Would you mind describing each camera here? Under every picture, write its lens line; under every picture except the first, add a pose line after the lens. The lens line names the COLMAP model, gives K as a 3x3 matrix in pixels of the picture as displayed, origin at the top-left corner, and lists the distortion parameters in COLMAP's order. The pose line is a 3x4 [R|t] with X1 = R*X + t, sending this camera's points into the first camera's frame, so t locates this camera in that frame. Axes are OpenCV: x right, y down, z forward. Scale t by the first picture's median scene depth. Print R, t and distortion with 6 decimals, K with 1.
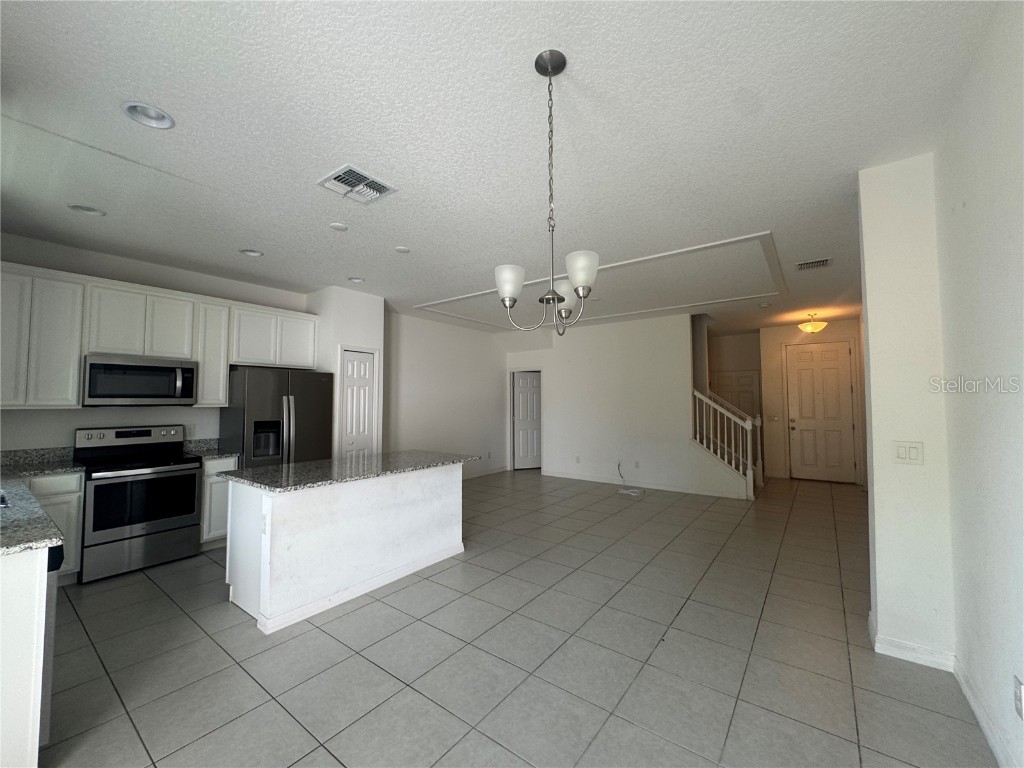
lens RADIAL K [[407.0, 0, 513.7], [0, 407.0, 382.9], [0, 0, 1]] dist [-0.005625, 0.000625]
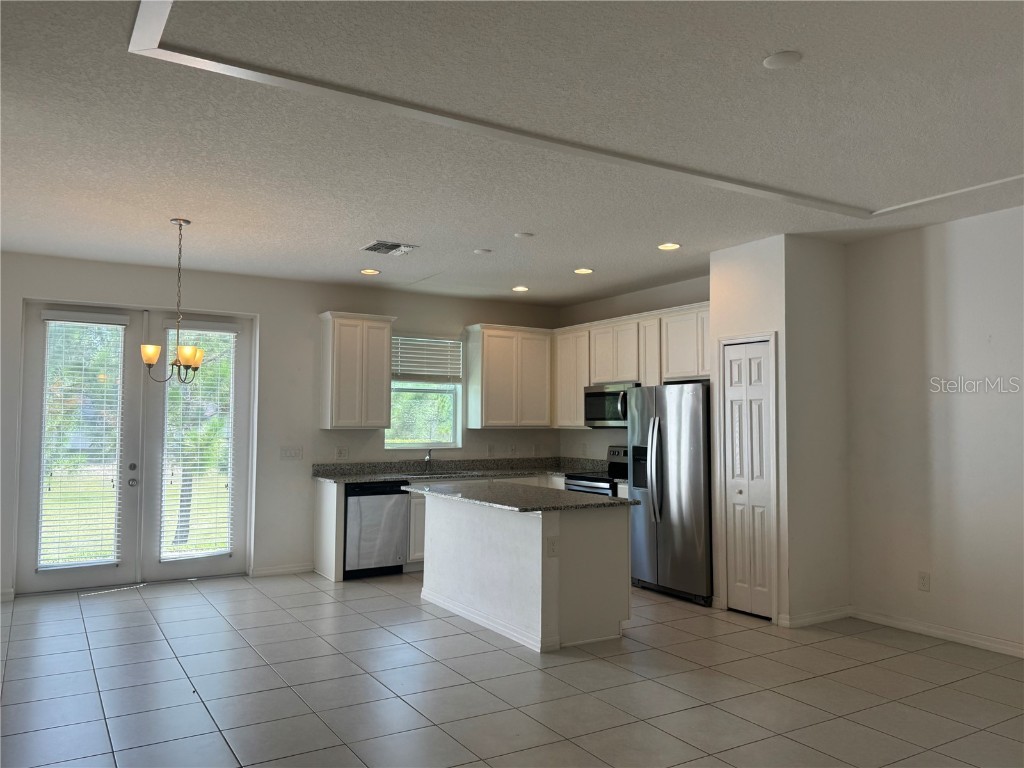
lens RADIAL K [[757.2, 0, 504.4], [0, 757.2, 390.5], [0, 0, 1]] dist [0.076444, -0.104970]
pose [[-0.378541, -0.044444, -0.924517, 1.059164], [0.031608, 0.997643, -0.060901, 0.069247], [0.925045, -0.052276, -0.376244, 1.448553]]
